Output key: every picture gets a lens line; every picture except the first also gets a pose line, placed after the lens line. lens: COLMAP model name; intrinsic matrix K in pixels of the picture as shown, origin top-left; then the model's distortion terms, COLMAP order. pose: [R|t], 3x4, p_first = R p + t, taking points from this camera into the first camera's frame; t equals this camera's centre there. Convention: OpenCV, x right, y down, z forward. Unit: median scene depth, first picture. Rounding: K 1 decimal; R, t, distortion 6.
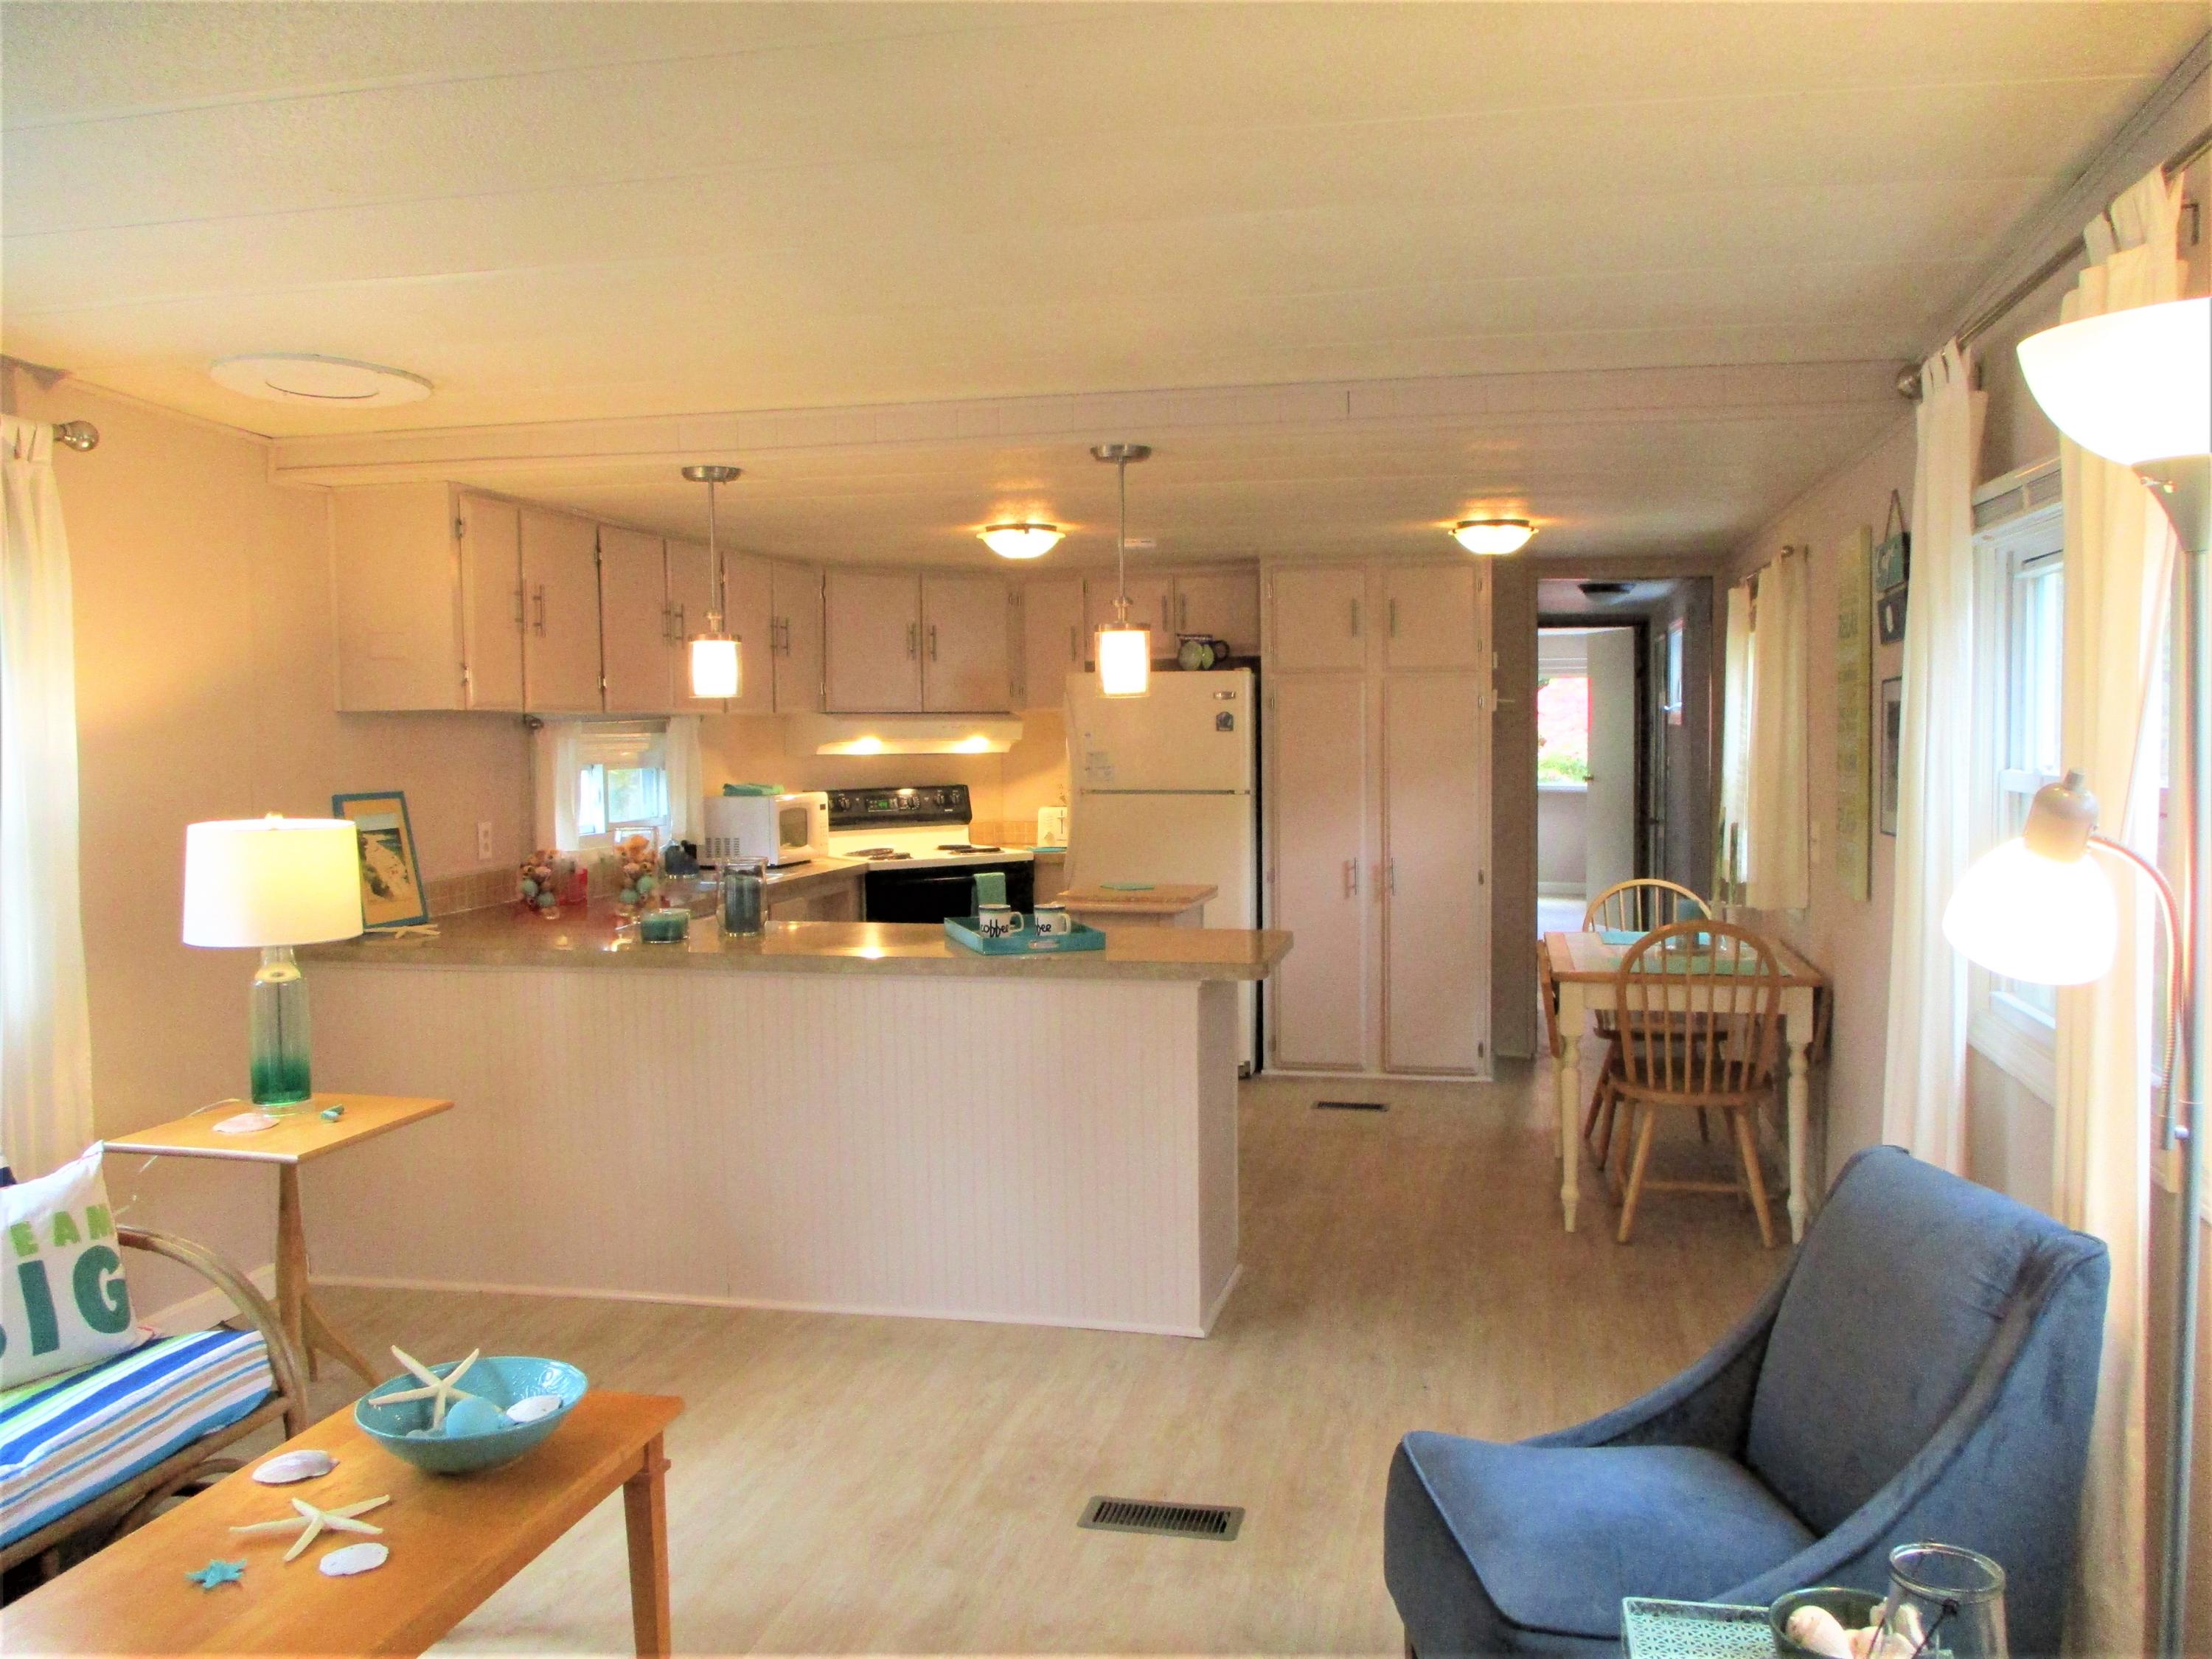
lens RADIAL K [[1834.1, 0, 1120.7], [0, 1834.1, 810.7], [0, 0, 1]] dist [-0.043361, 0.020061]
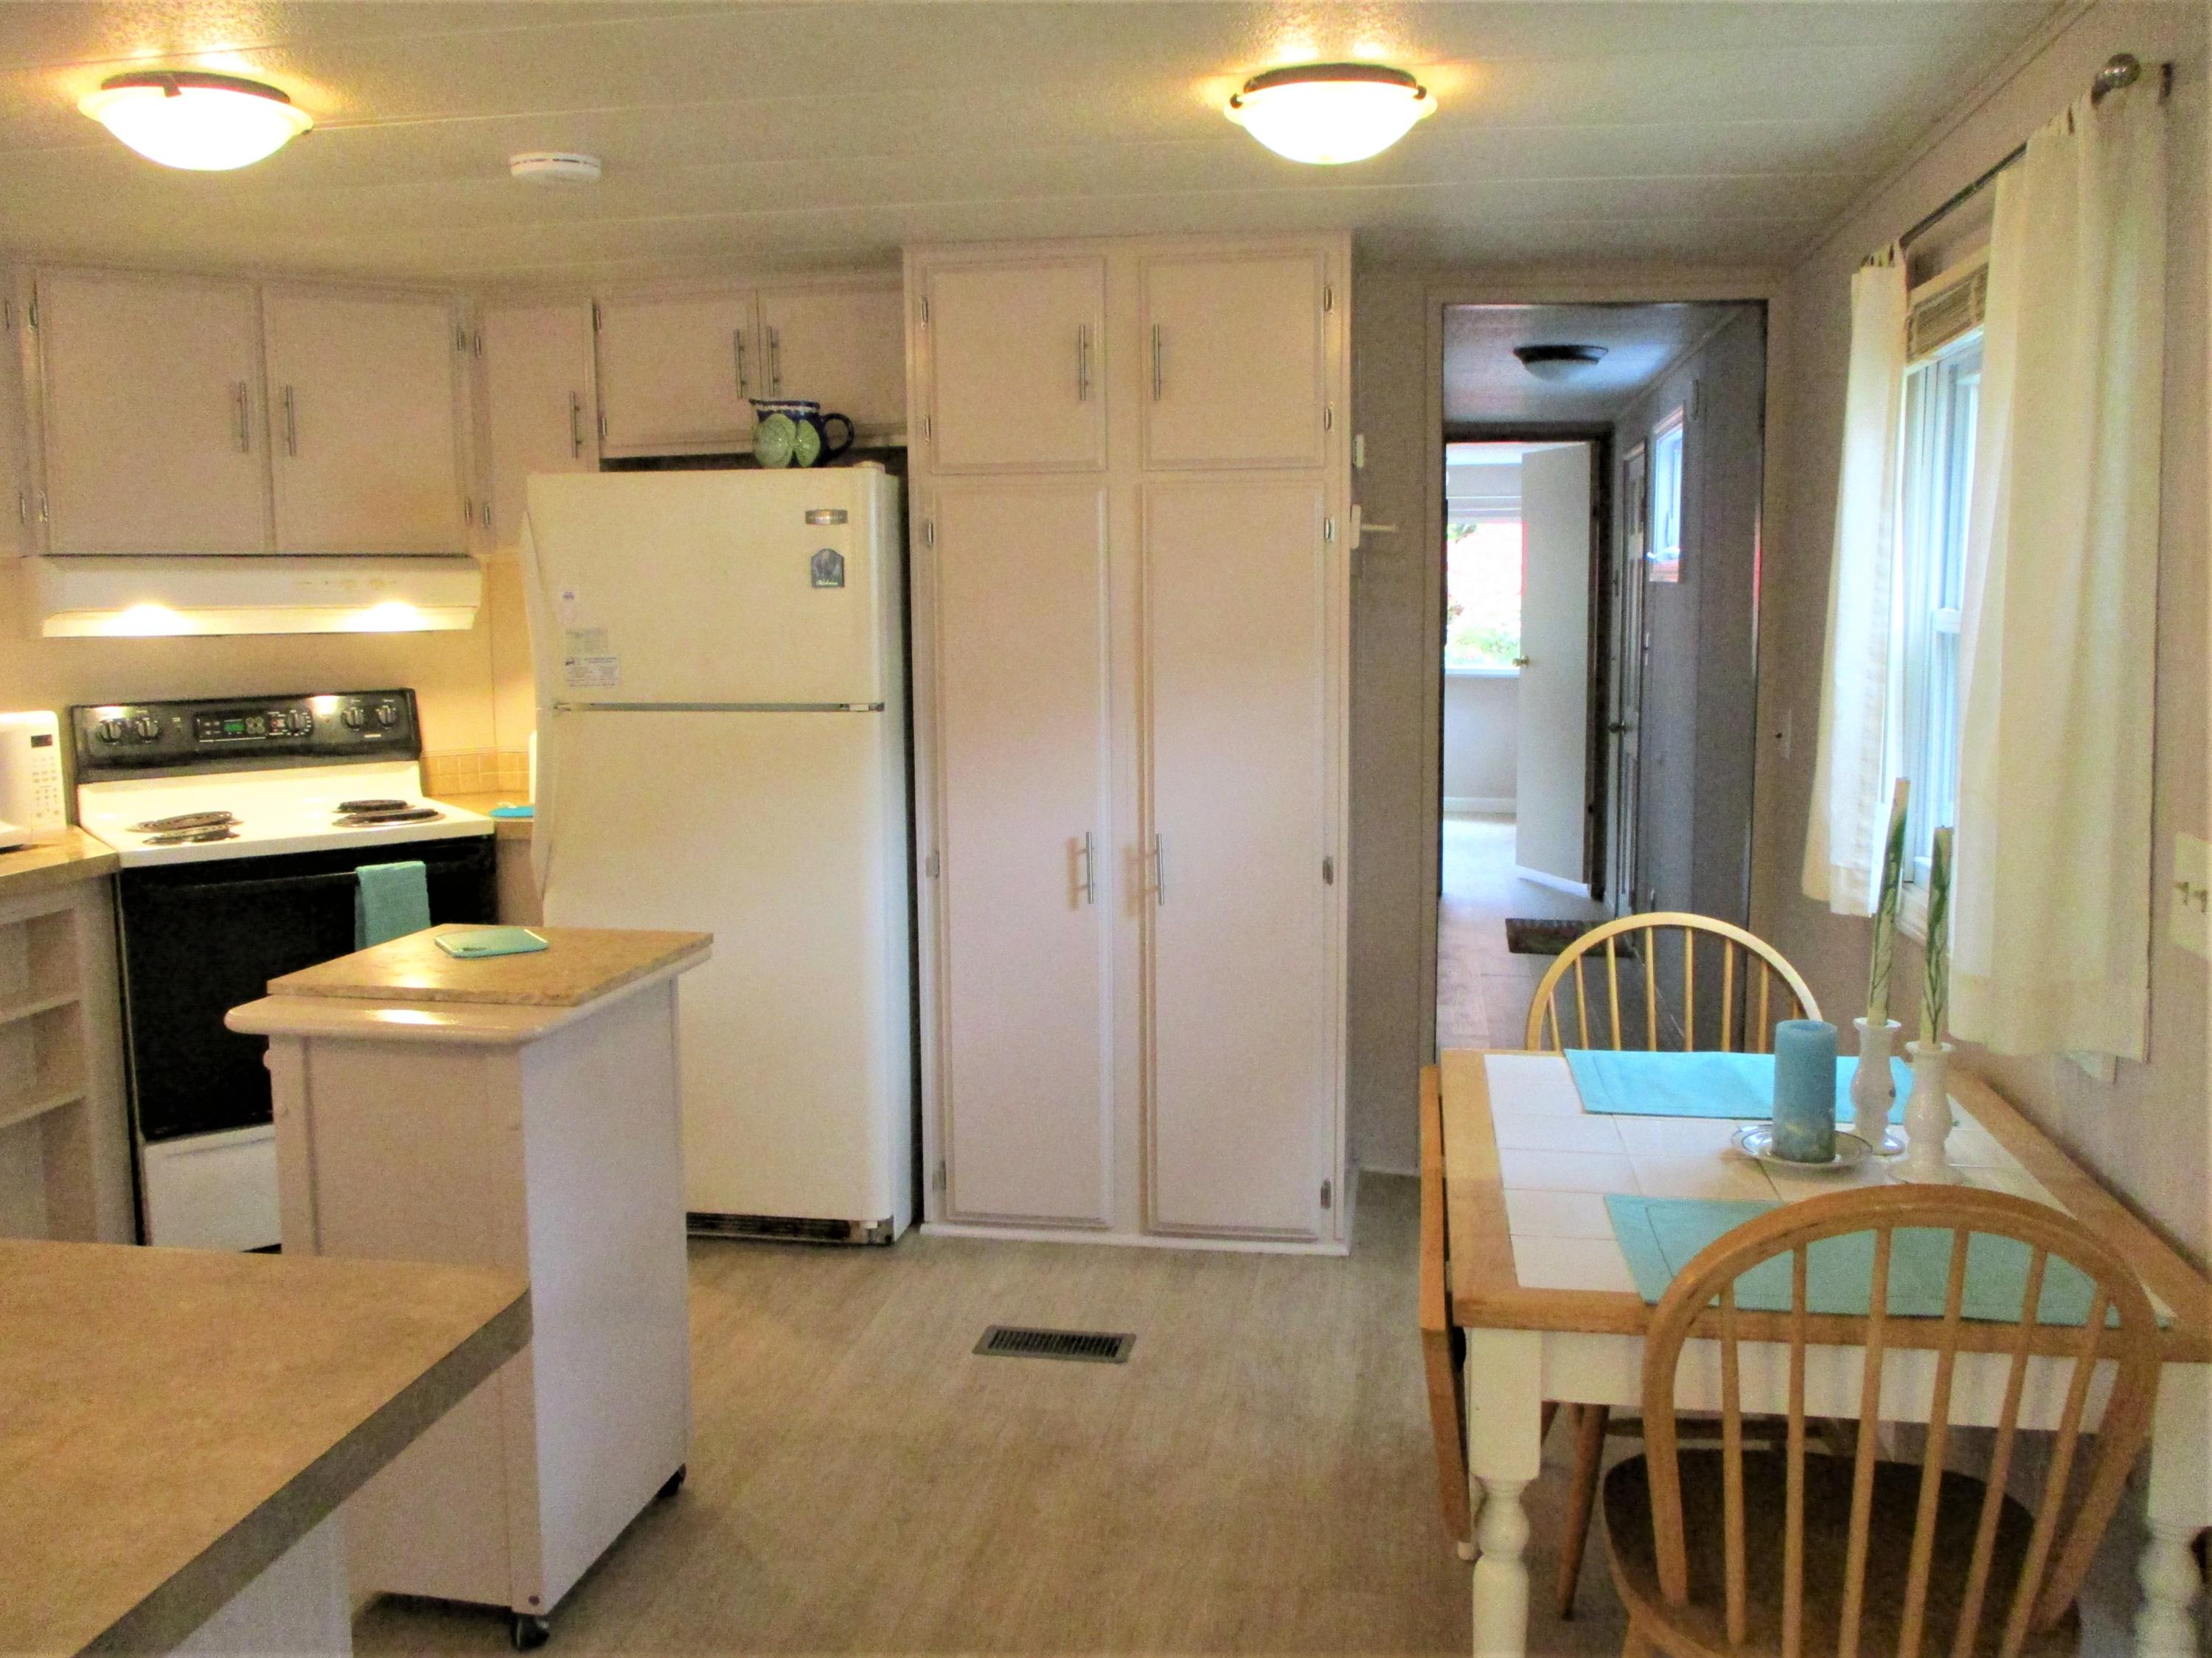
lens RADIAL K [[1834.0, 0, 1119.6], [0, 1834.0, 845.1], [0, 0, 1]] dist [-0.043361, 0.020061]
pose [[0.999133, -0.006773, 0.041067, 0.148503], [0.003024, 0.995875, 0.090687, -0.023247], [-0.041512, -0.090485, 0.995032, 0.617740]]
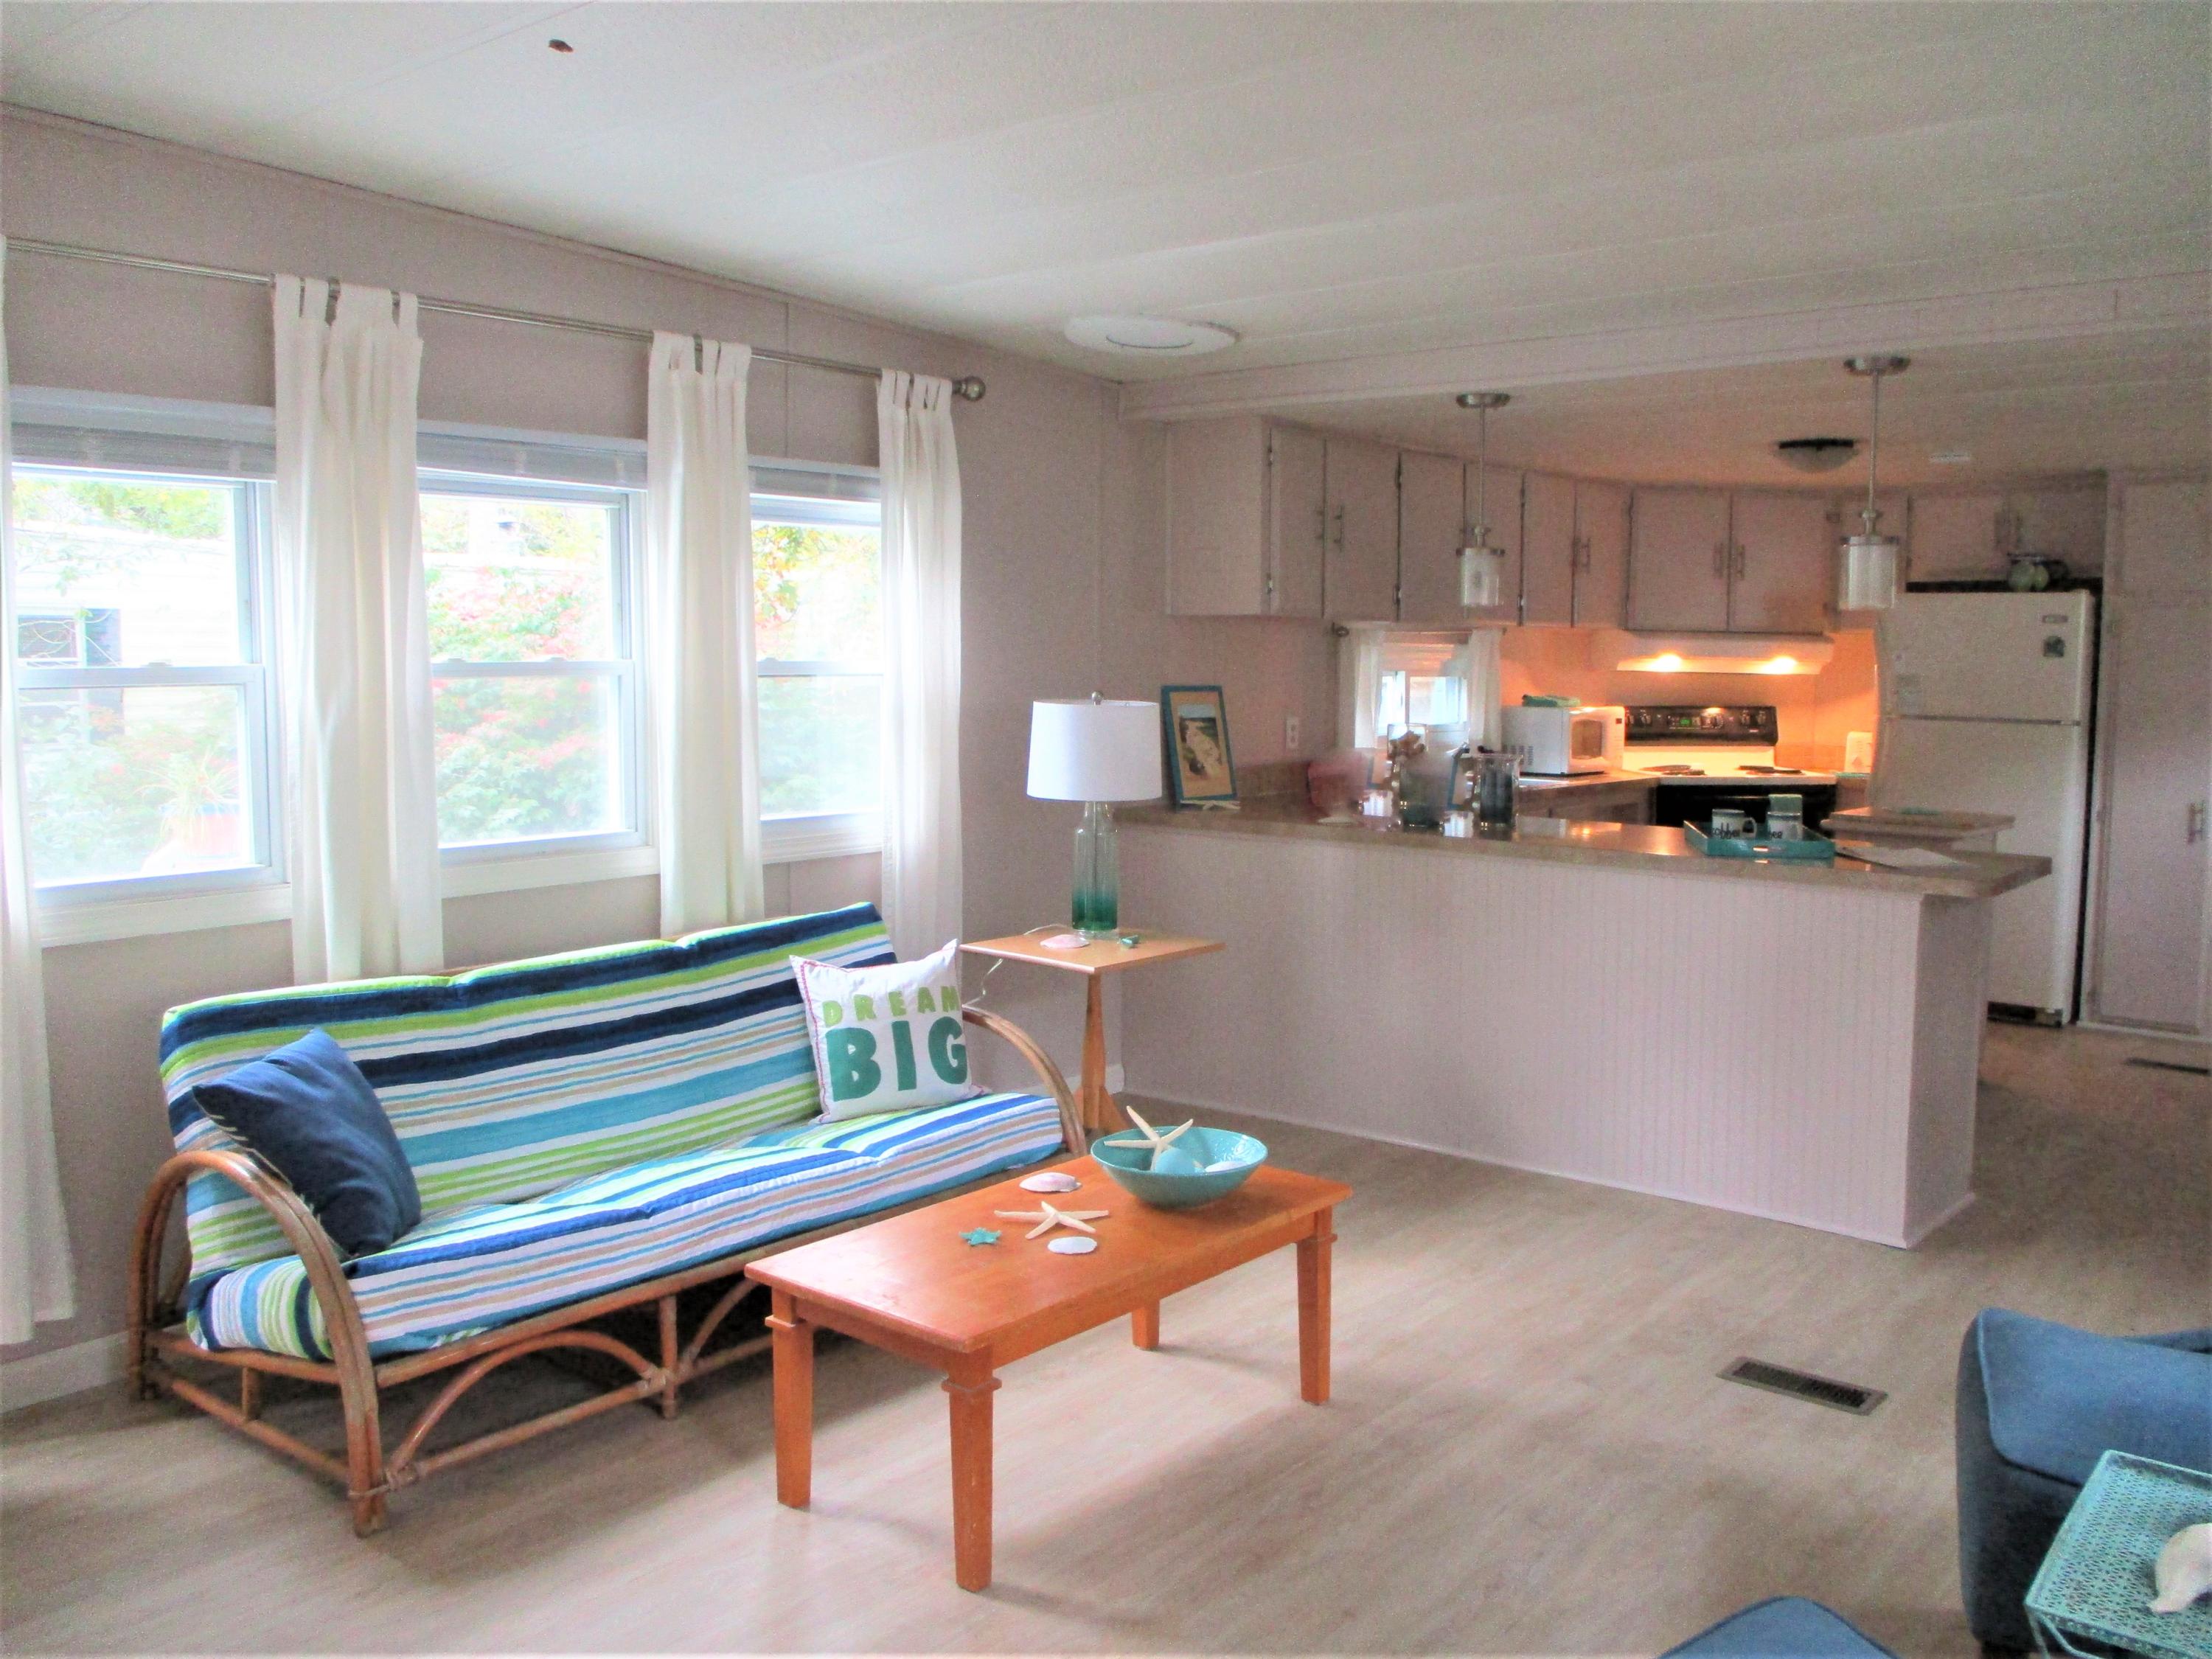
lens RADIAL K [[1834.1, 0, 1108.8], [0, 1834.1, 820.1], [0, 0, 1]] dist [-0.043361, 0.020061]
pose [[0.885313, 0.063032, -0.460703, 0.078757], [-0.043150, 0.997631, 0.053573, 0.013904], [0.462989, -0.027549, 0.885936, -0.063394]]
